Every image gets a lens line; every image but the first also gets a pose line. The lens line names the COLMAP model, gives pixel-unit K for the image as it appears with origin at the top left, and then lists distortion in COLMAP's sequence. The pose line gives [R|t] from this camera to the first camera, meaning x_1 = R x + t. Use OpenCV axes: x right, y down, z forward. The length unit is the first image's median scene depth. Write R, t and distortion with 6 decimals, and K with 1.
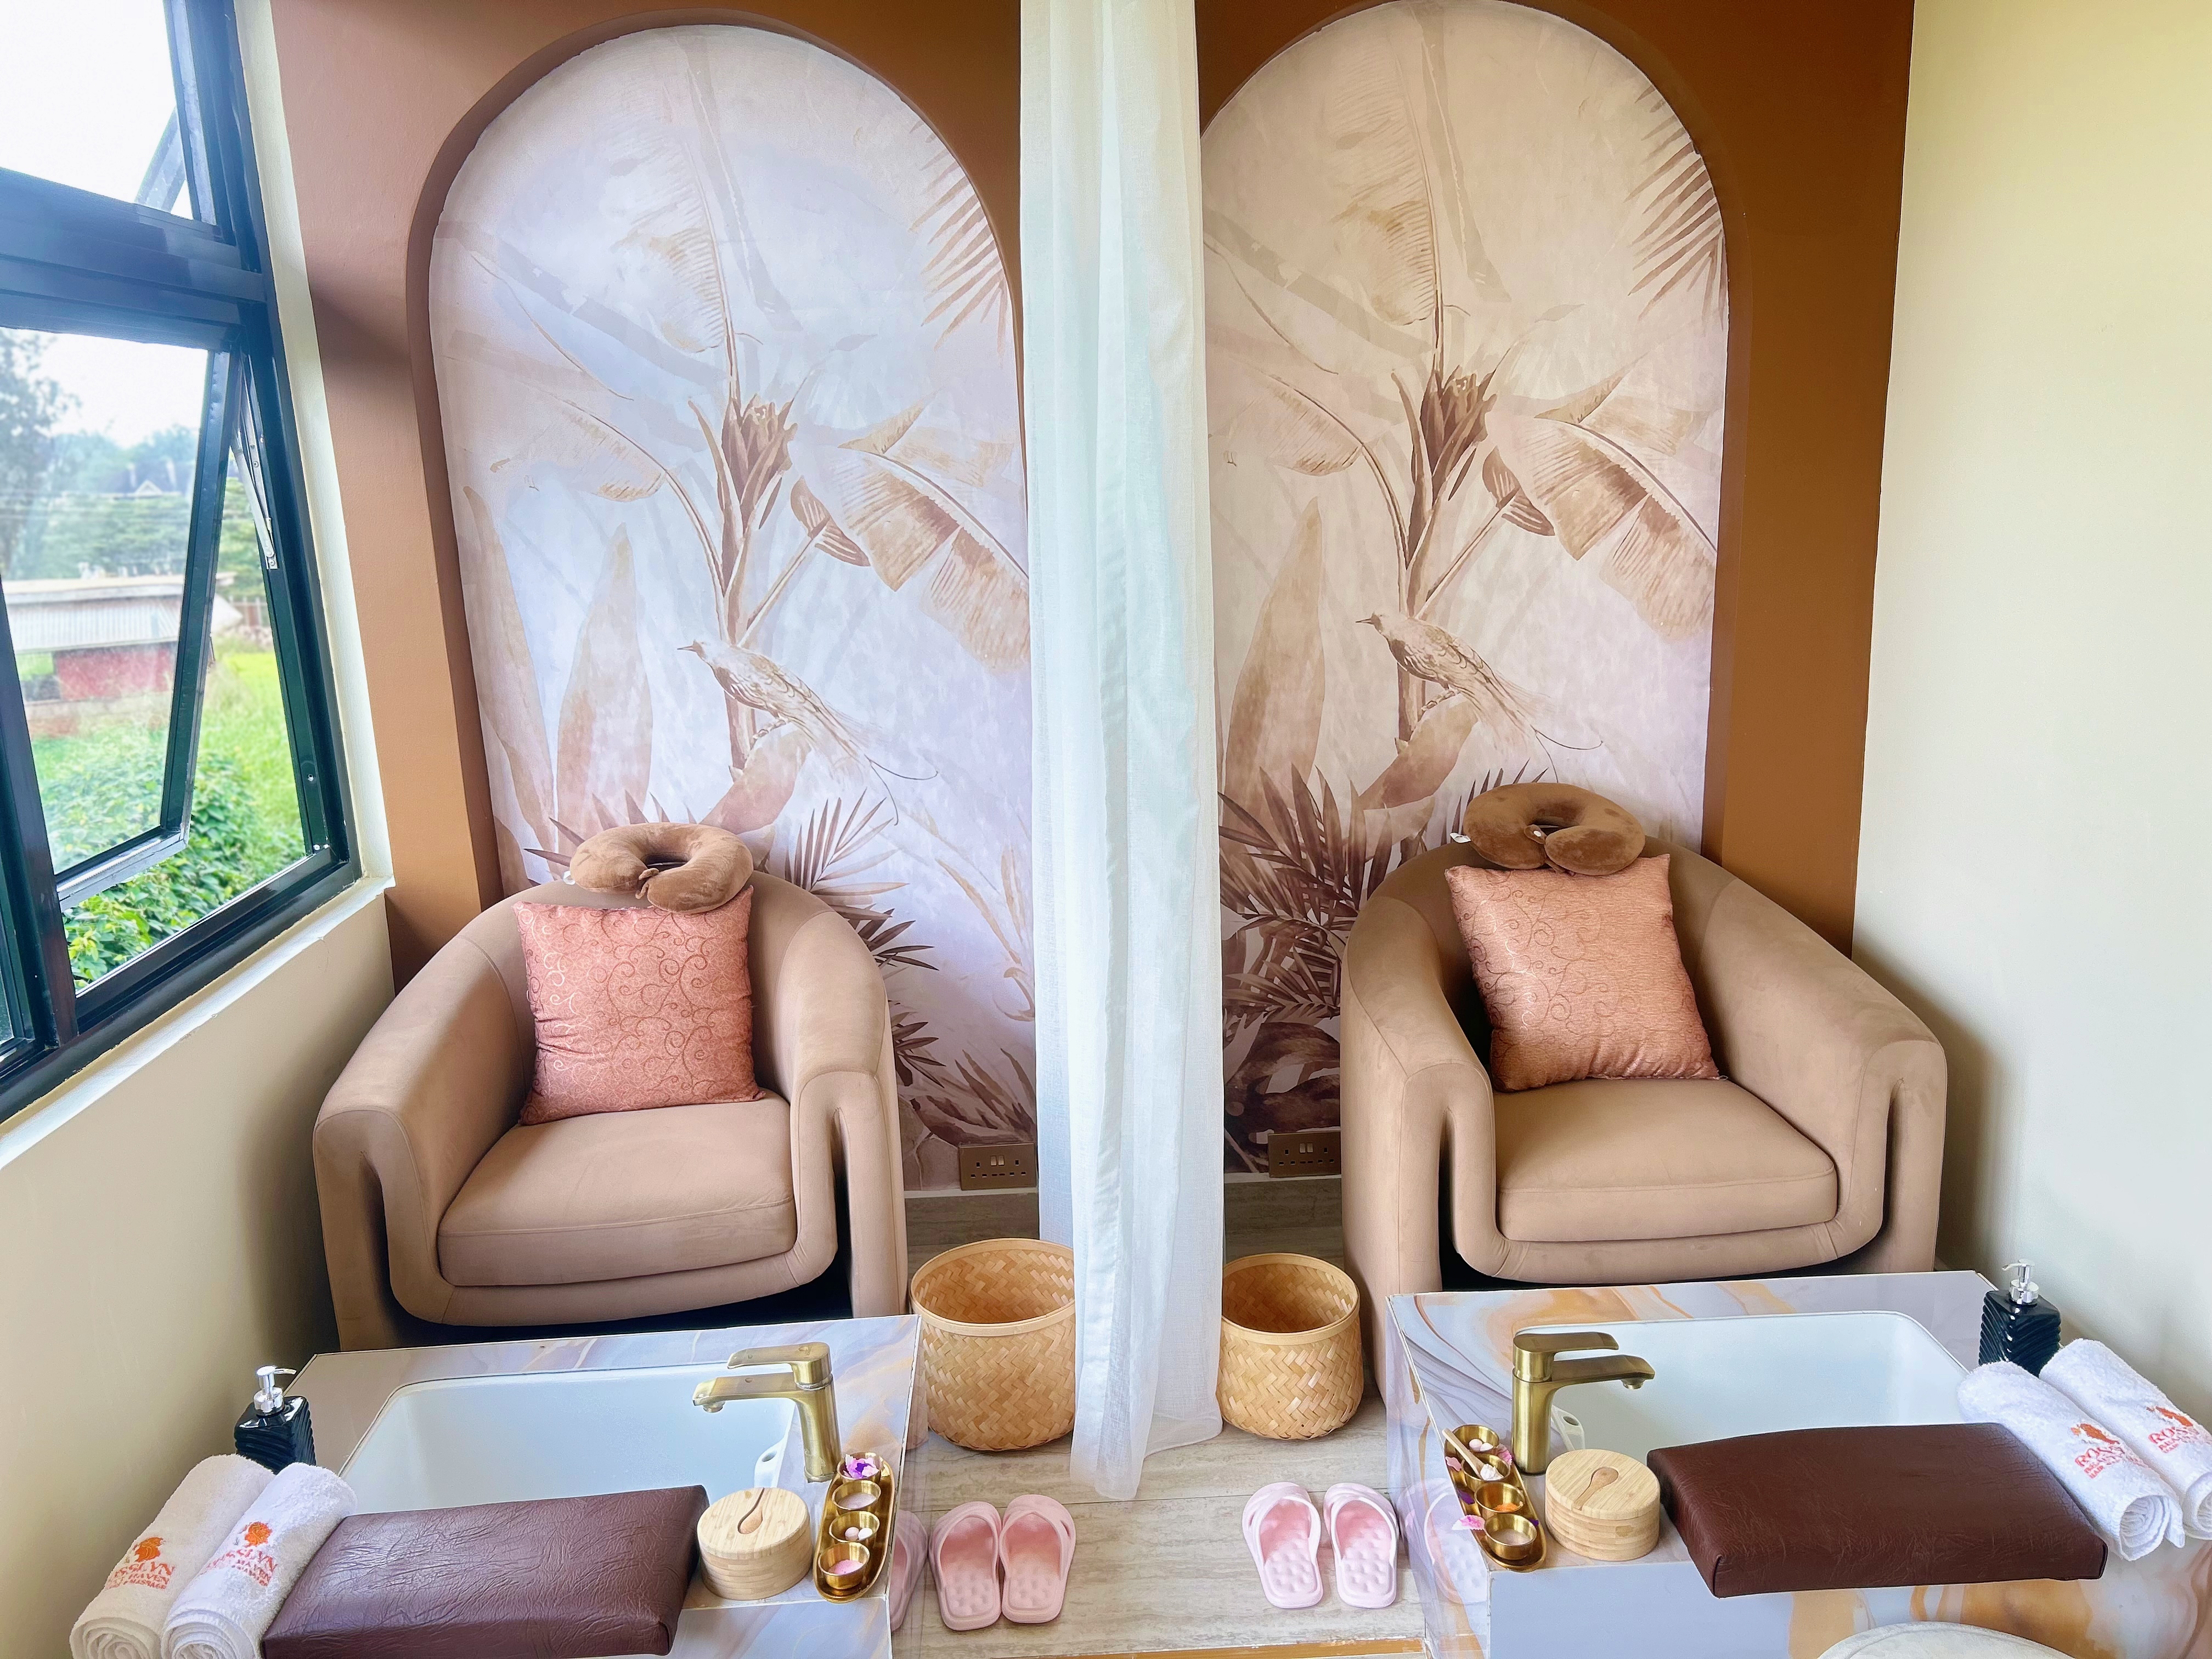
lens RADIAL K [[1689.5, 0, 1098.4], [0, 1689.5, 832.4], [0, 0, 1]] dist [0.065312, -0.078909]
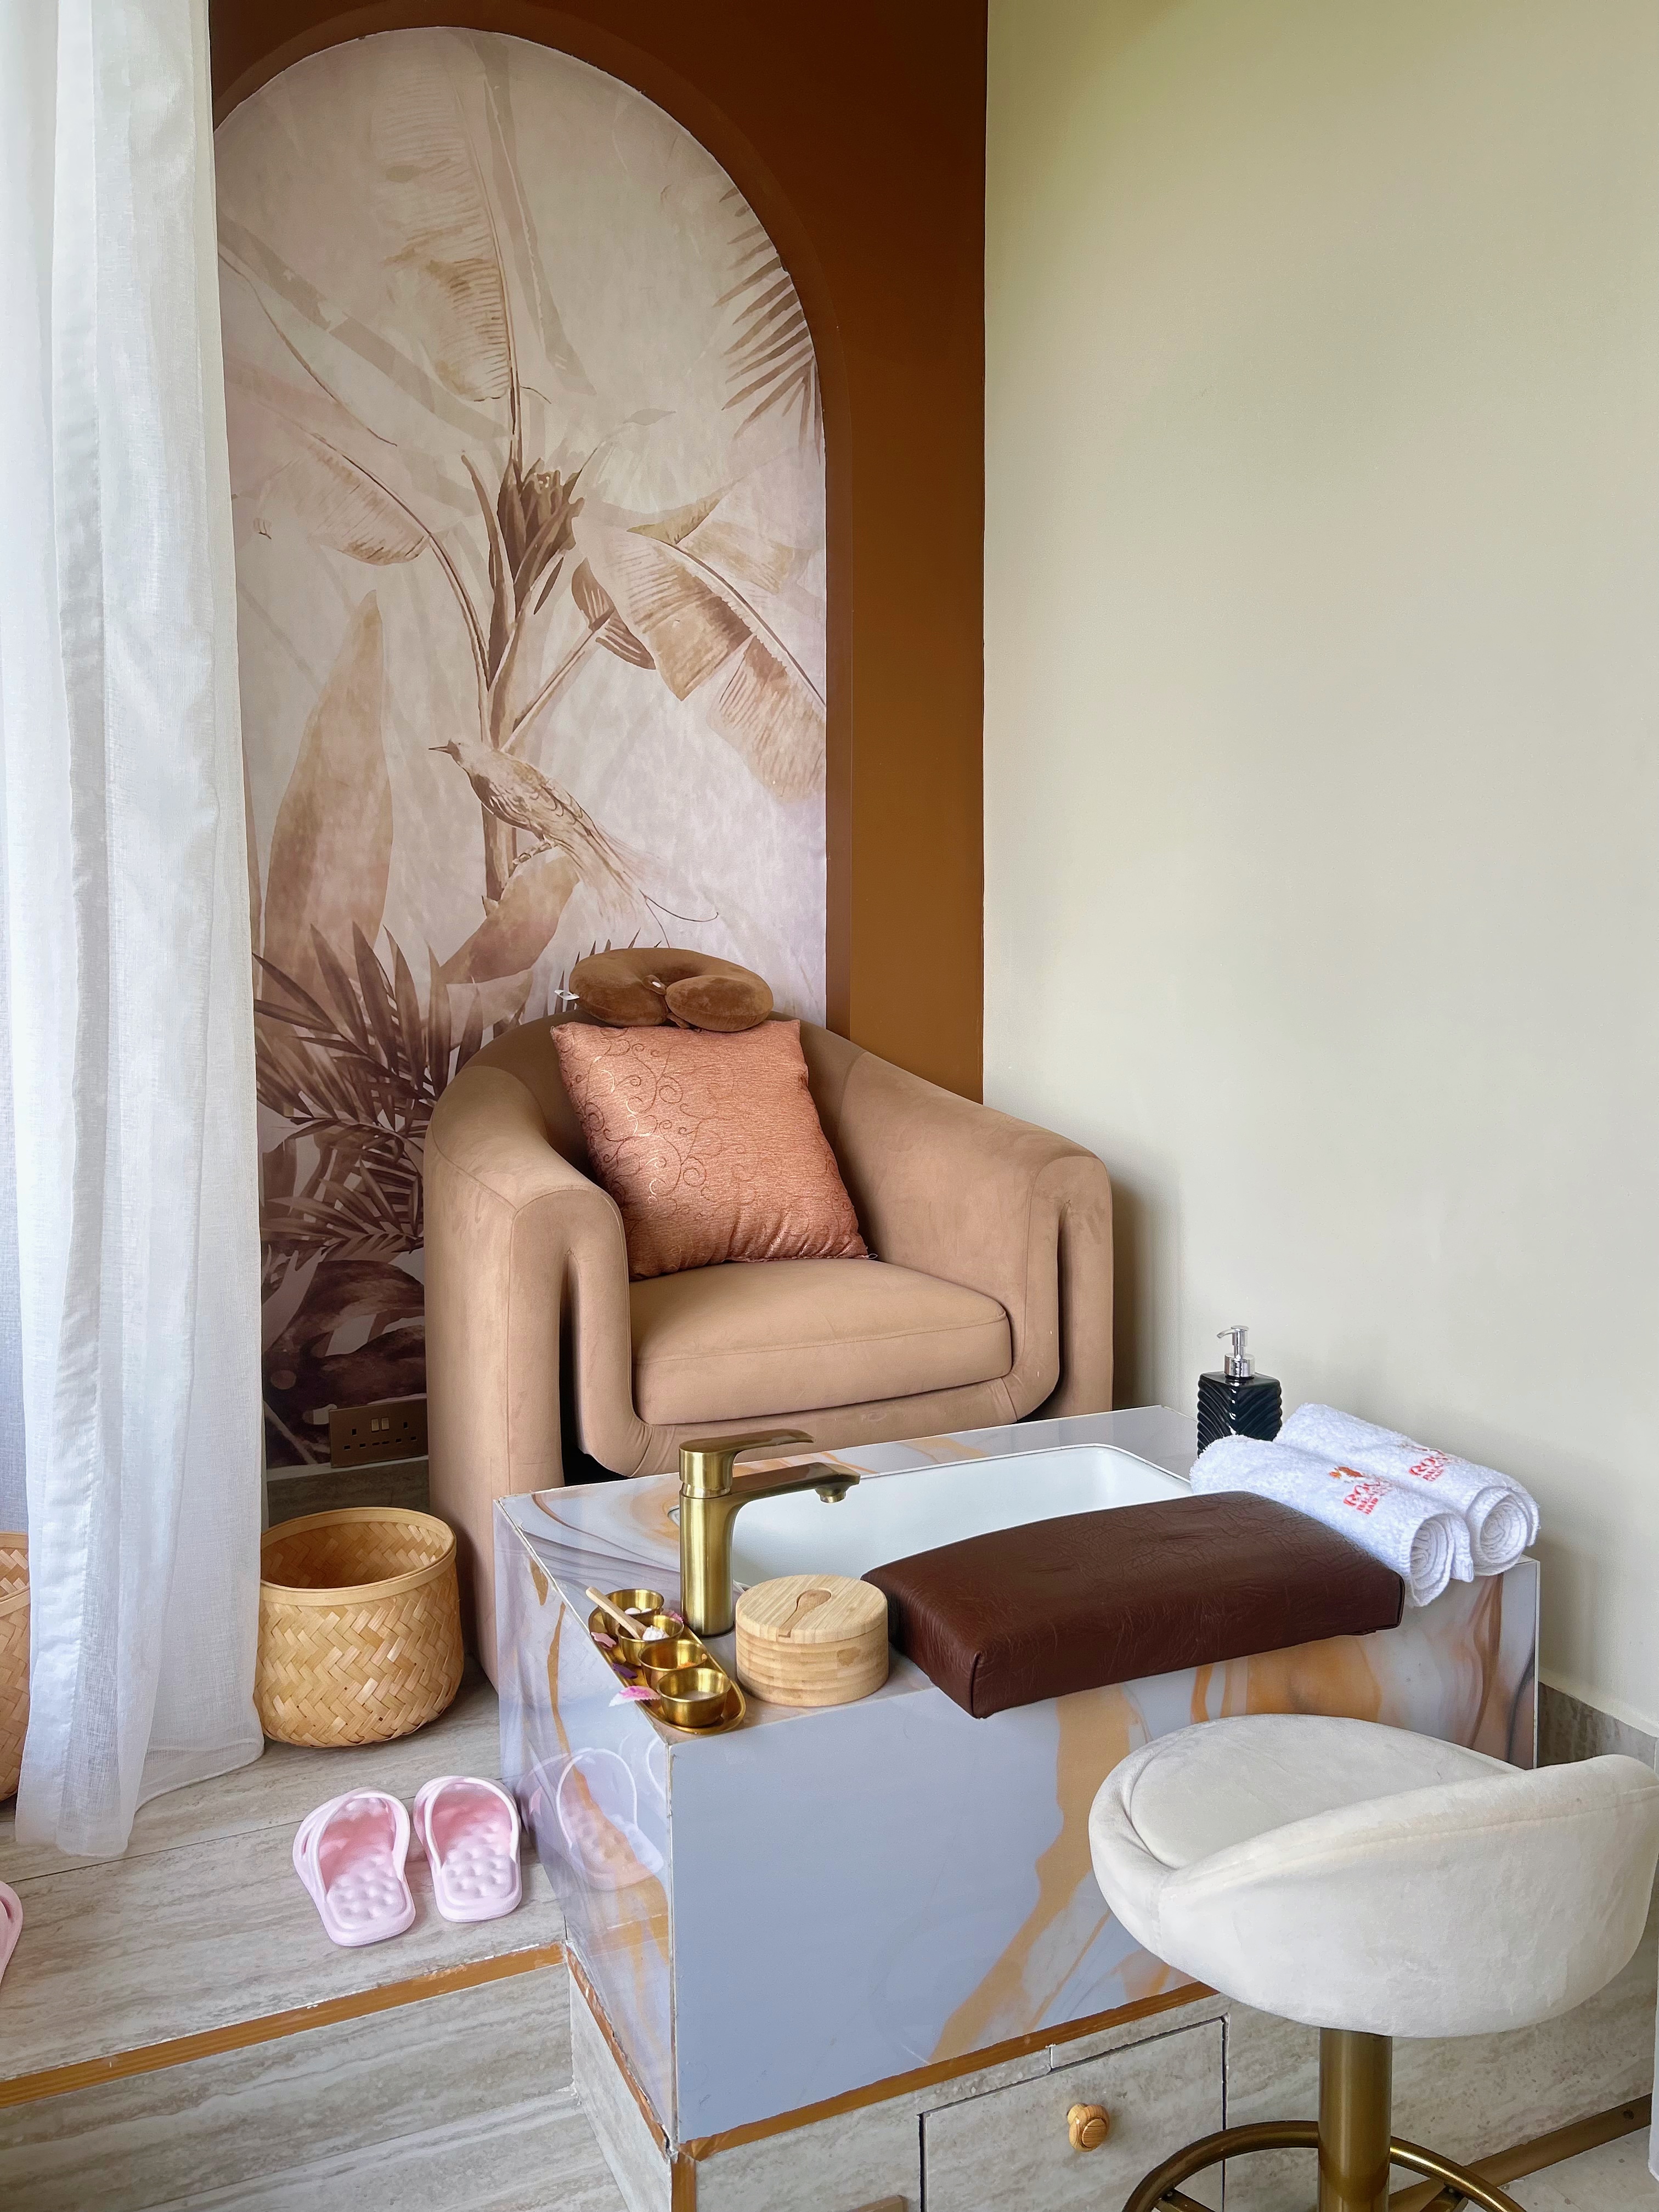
lens RADIAL K [[1689.5, 0, 847.7], [0, 1689.5, 1091.5], [0, 0, 1]] dist [0.065312, -0.078909]
pose [[0.922660, -0.003302, 0.385599, 0.022275], [0.057698, 0.989889, -0.129582, 0.174050], [-0.381273, 0.141808, 0.913522, 0.206372]]
